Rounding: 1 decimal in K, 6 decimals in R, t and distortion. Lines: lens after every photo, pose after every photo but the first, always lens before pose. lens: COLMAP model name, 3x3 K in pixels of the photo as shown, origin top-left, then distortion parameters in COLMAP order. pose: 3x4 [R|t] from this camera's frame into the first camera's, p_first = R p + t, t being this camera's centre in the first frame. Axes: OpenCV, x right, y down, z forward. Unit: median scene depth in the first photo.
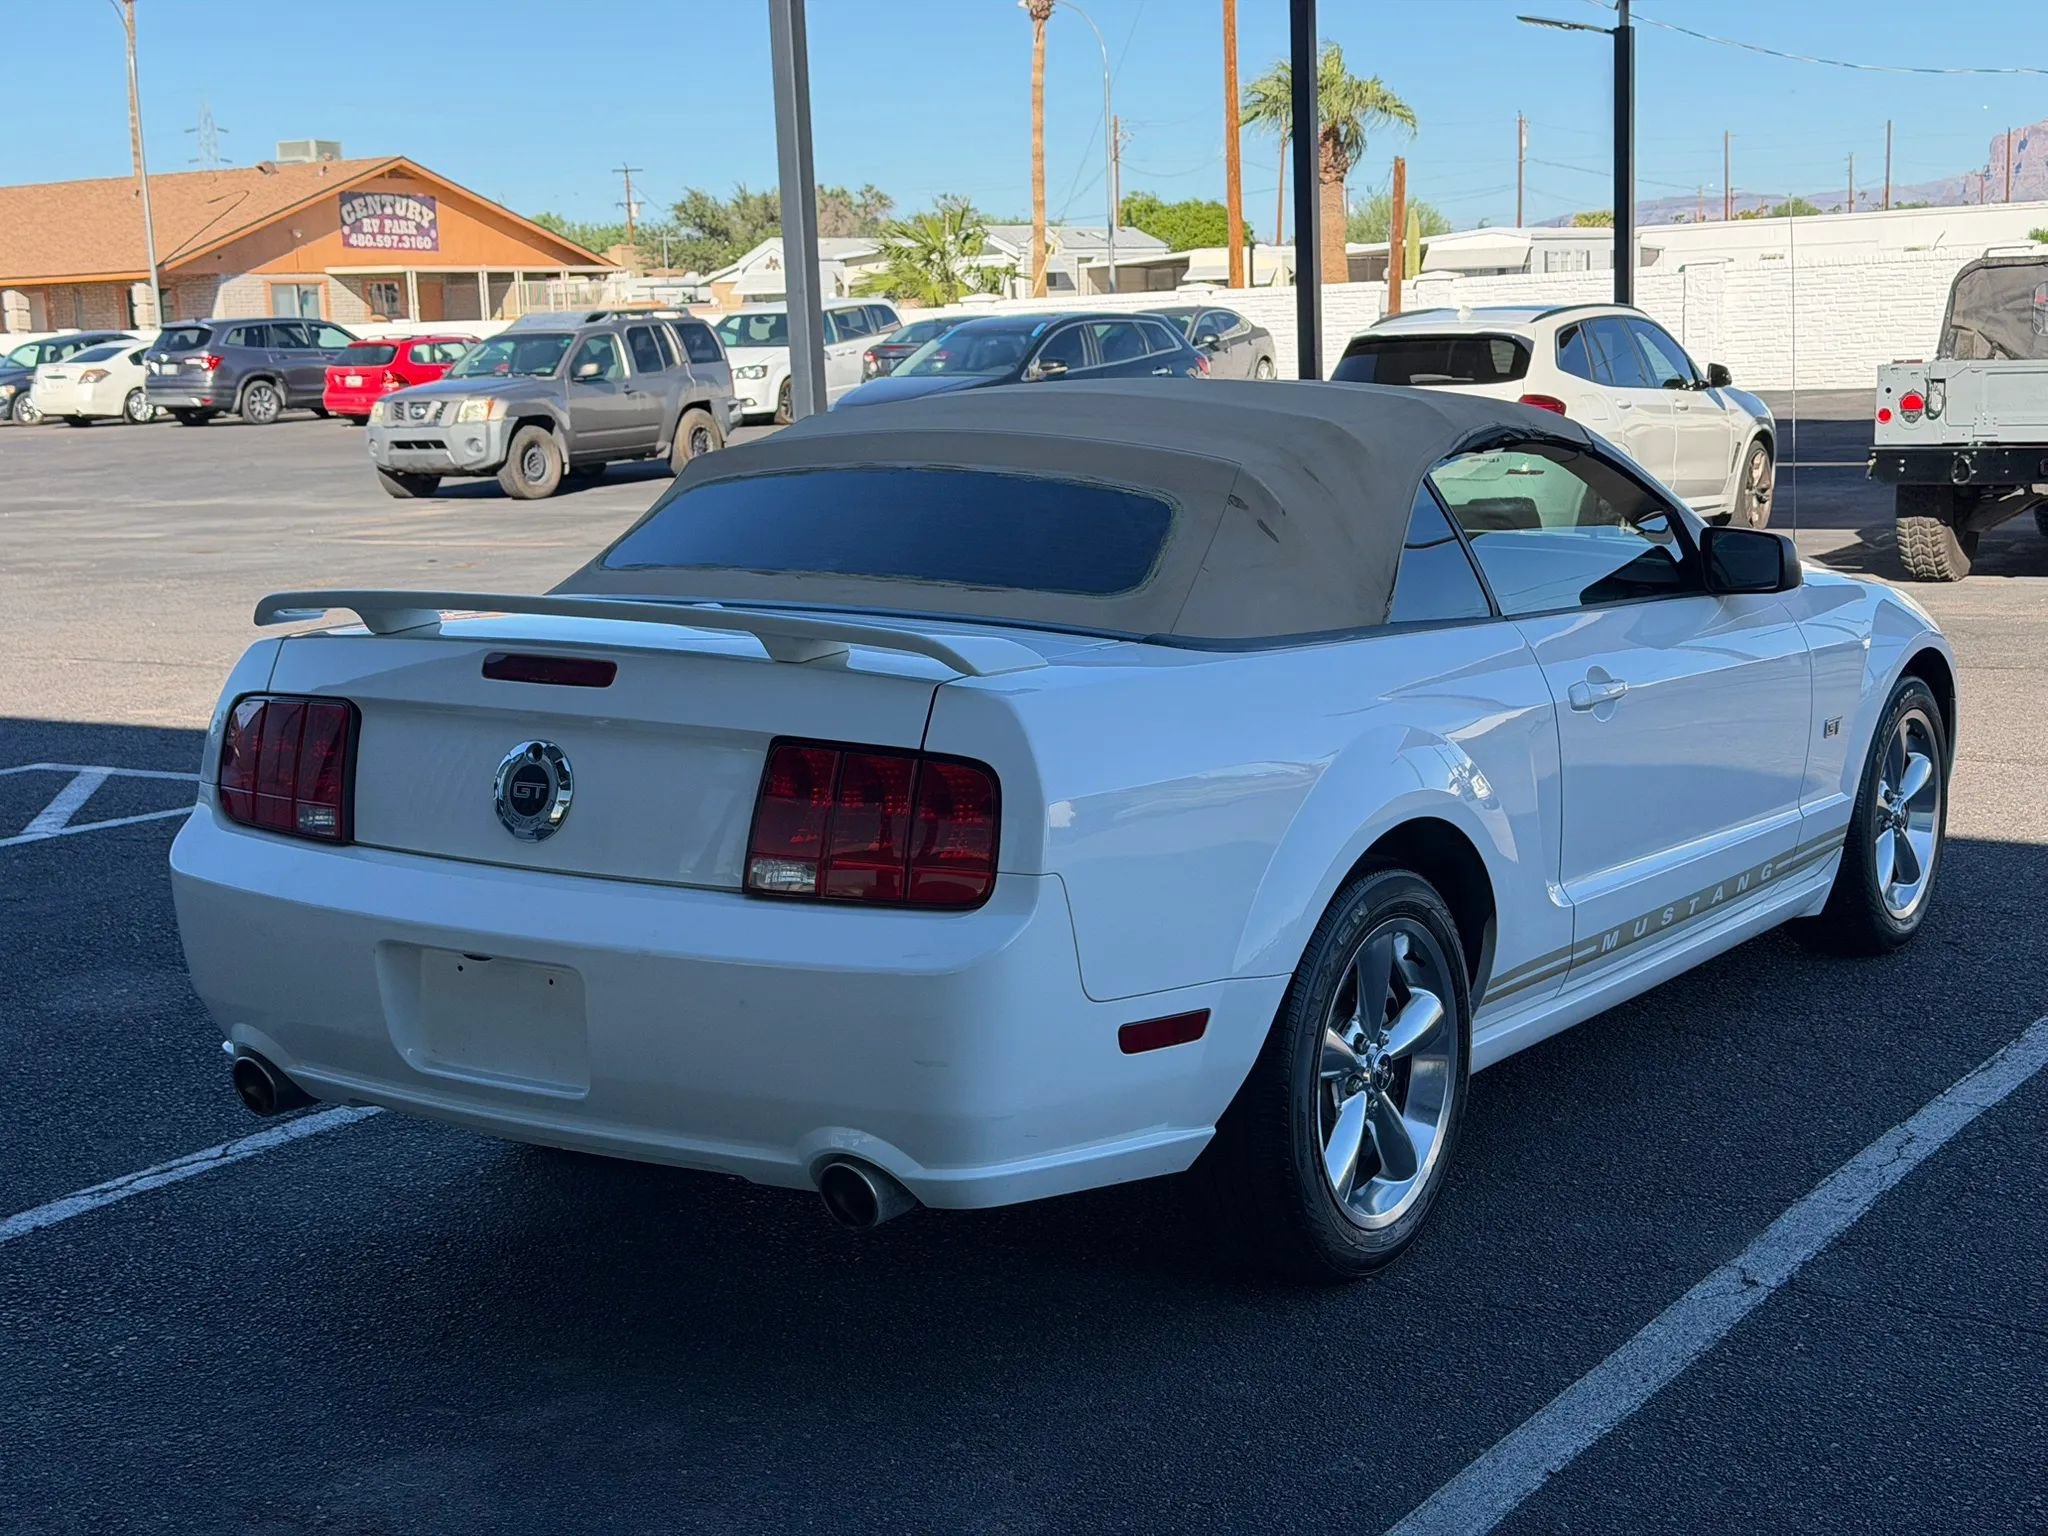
lens RADIAL K [[2847.1, 0, 1042.1], [0, 2847.1, 748.3], [0, 0, 1]] dist [0.112021, 0.000000]
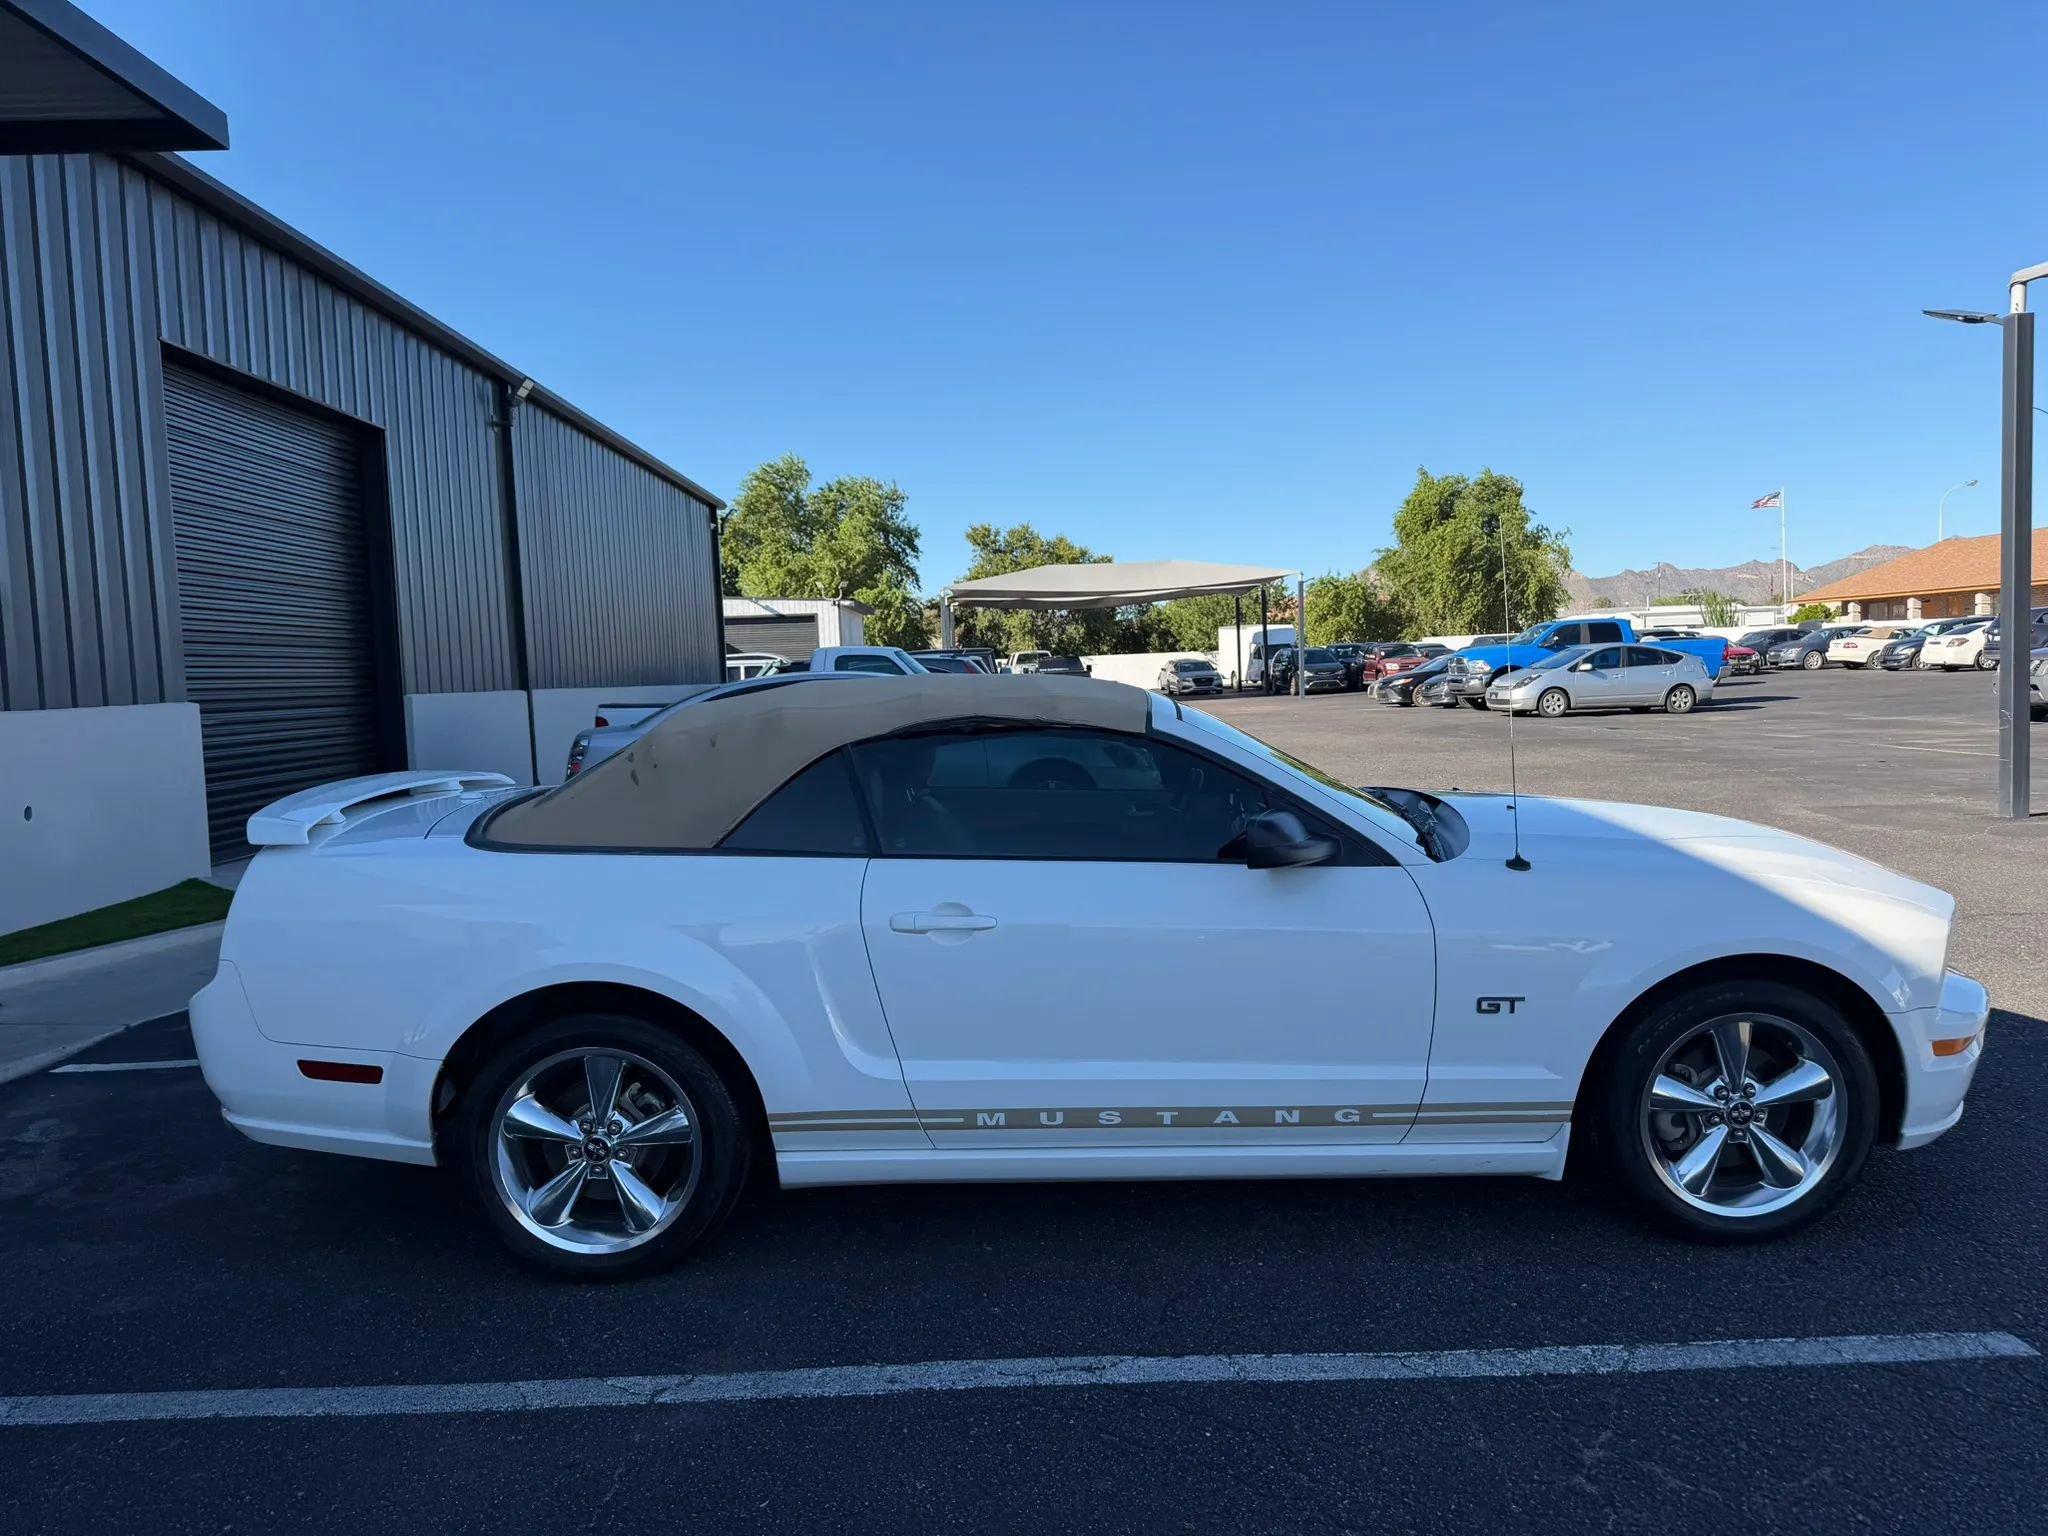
lens RADIAL K [[1442.3, 0, 1034.2], [0, 1442.3, 787.8], [0, 0, 1]] dist [0.037693, -0.047827]
pose [[0.563714, 0.083545, -0.821734, 0.708323], [-0.105175, 0.994033, 0.028911, -0.097956], [0.819246, 0.070128, 0.569138, 0.627963]]
